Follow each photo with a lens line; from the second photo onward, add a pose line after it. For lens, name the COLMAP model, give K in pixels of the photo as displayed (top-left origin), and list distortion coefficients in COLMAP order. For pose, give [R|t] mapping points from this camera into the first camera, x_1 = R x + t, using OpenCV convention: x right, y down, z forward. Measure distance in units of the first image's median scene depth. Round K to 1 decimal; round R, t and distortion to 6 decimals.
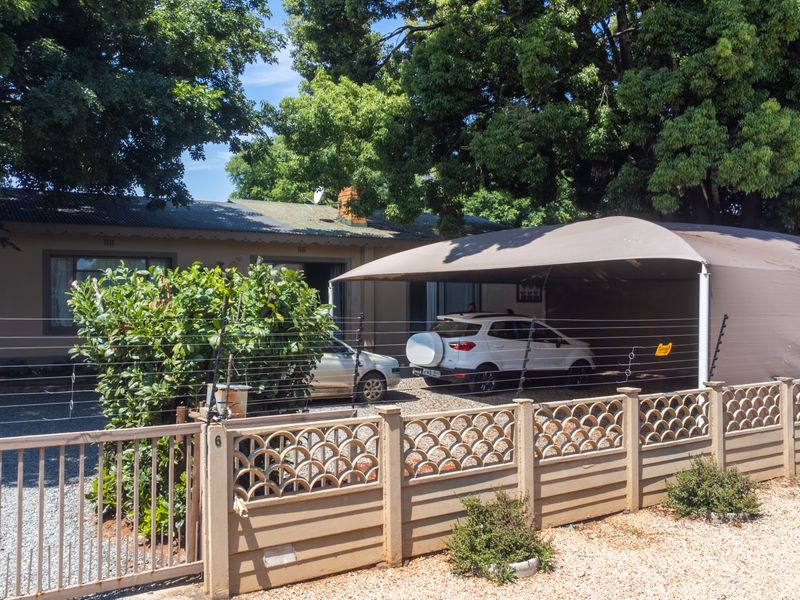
lens RADIAL K [[802.2, 0, 403.0], [0, 802.2, 303.2], [0, 0, 1]] dist [0.038090, -0.013035]
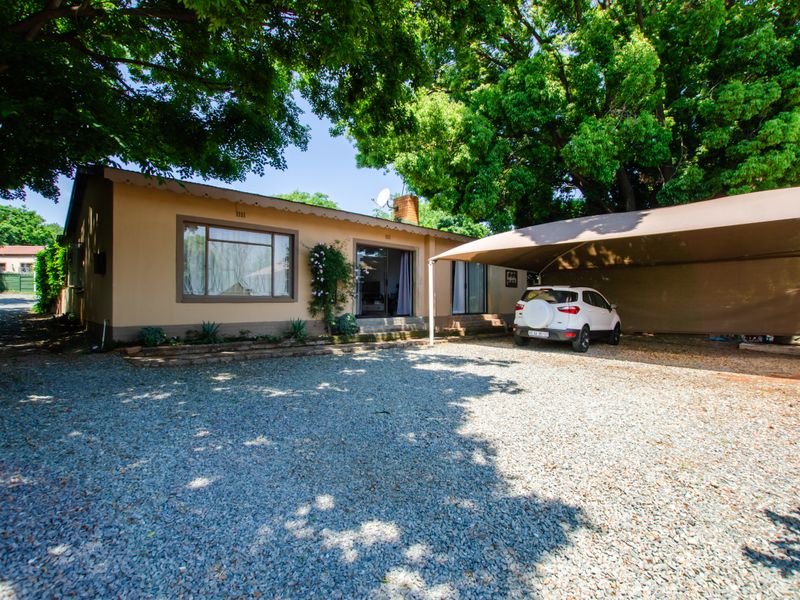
lens RADIAL K [[395.4, 0, 403.3], [0, 395.4, 298.2], [0, 0, 1]] dist [-0.031960, -0.000404]
pose [[0.968044, -0.001212, 0.250779, -0.265497], [0.003953, 0.999938, -0.010426, 0.034580], [-0.250751, 0.011084, 0.967988, 0.425208]]
